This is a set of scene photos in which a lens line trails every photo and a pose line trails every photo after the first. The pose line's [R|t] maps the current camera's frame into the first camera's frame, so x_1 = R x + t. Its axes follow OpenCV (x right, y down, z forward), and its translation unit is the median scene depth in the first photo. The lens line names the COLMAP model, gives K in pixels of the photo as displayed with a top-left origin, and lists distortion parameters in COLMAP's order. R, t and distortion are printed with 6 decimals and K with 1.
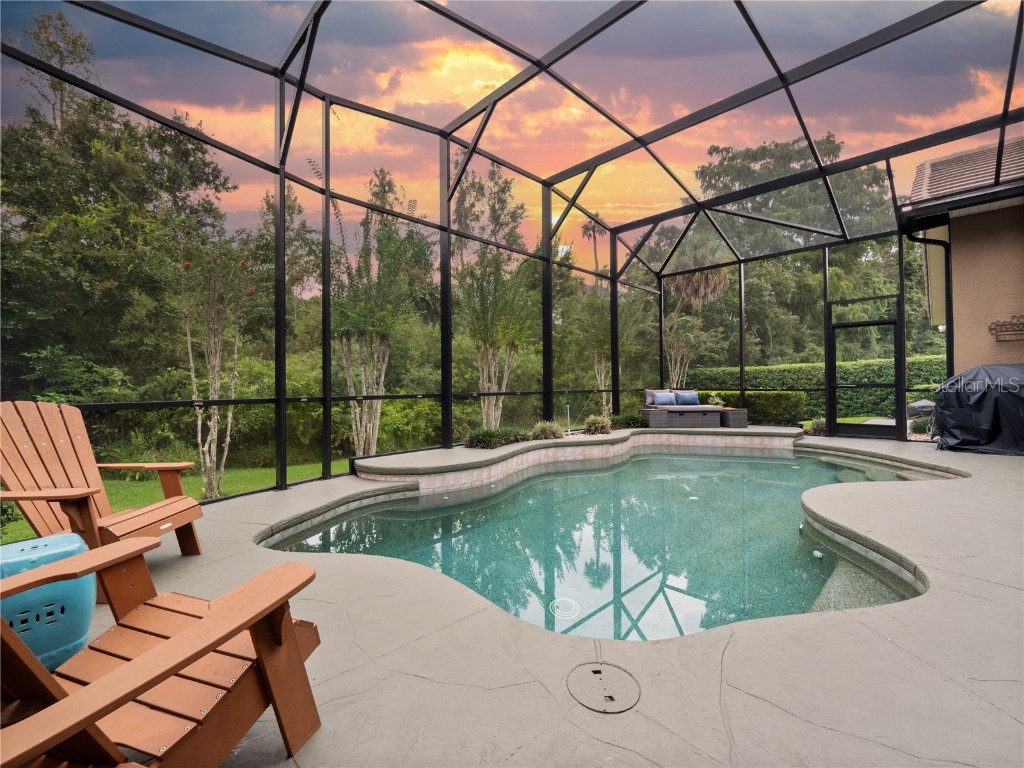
lens RADIAL K [[432.7, 0, 504.4], [0, 432.7, 386.6], [0, 0, 1]] dist [0.010350, -0.010681]
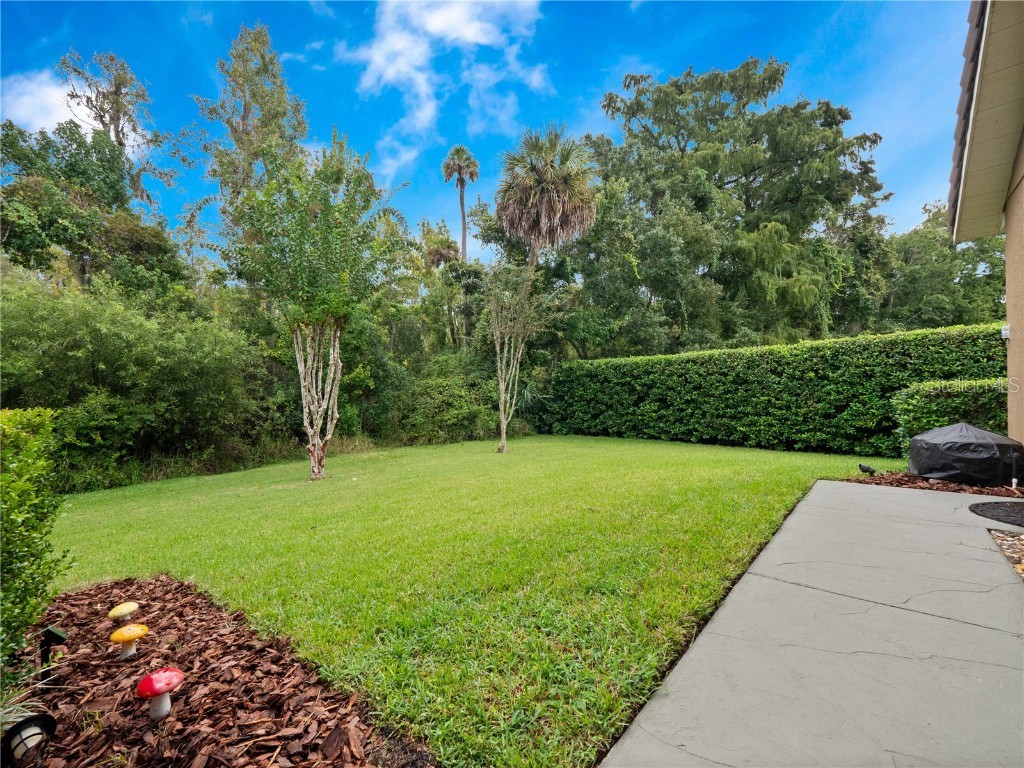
lens RADIAL K [[432.7, 0, 504.4], [0, 432.7, 386.6], [0, 0, 1]] dist [0.010350, -0.010681]
pose [[0.997743, -0.004522, 0.066997, 0.272404], [0.004546, 0.999990, -0.000204, -0.000692], [-0.066995, 0.000509, 0.997753, 0.318068]]
